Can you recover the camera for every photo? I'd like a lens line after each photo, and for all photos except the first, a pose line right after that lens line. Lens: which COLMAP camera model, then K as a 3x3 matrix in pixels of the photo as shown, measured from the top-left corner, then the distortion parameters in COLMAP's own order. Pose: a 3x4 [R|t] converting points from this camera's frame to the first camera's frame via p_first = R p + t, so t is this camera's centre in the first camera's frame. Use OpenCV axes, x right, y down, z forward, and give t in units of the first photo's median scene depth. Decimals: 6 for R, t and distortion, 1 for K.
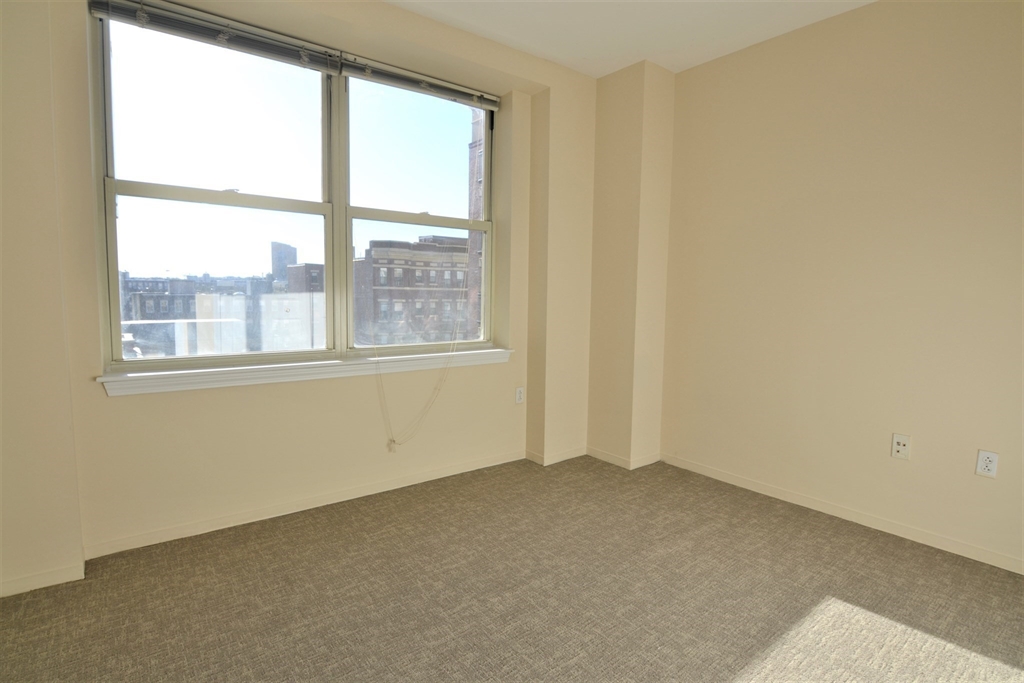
lens RADIAL K [[518.6, 0, 506.7], [0, 518.6, 338.2], [0, 0, 1]] dist [0.000331, -0.015187]
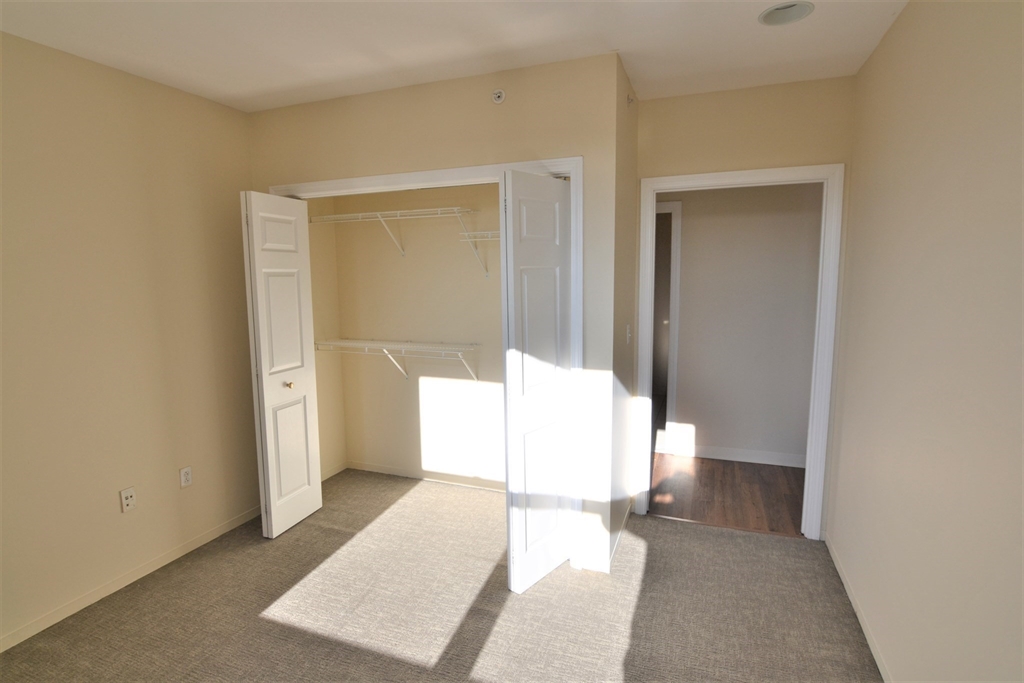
lens RADIAL K [[518.6, 0, 506.7], [0, 518.6, 338.2], [0, 0, 1]] dist [0.000331, -0.015187]
pose [[-0.520376, -0.115044, 0.846152, -0.583060], [0.077352, 0.980460, 0.180875, -0.287506], [-0.850426, 0.159574, -0.501309, 0.945651]]
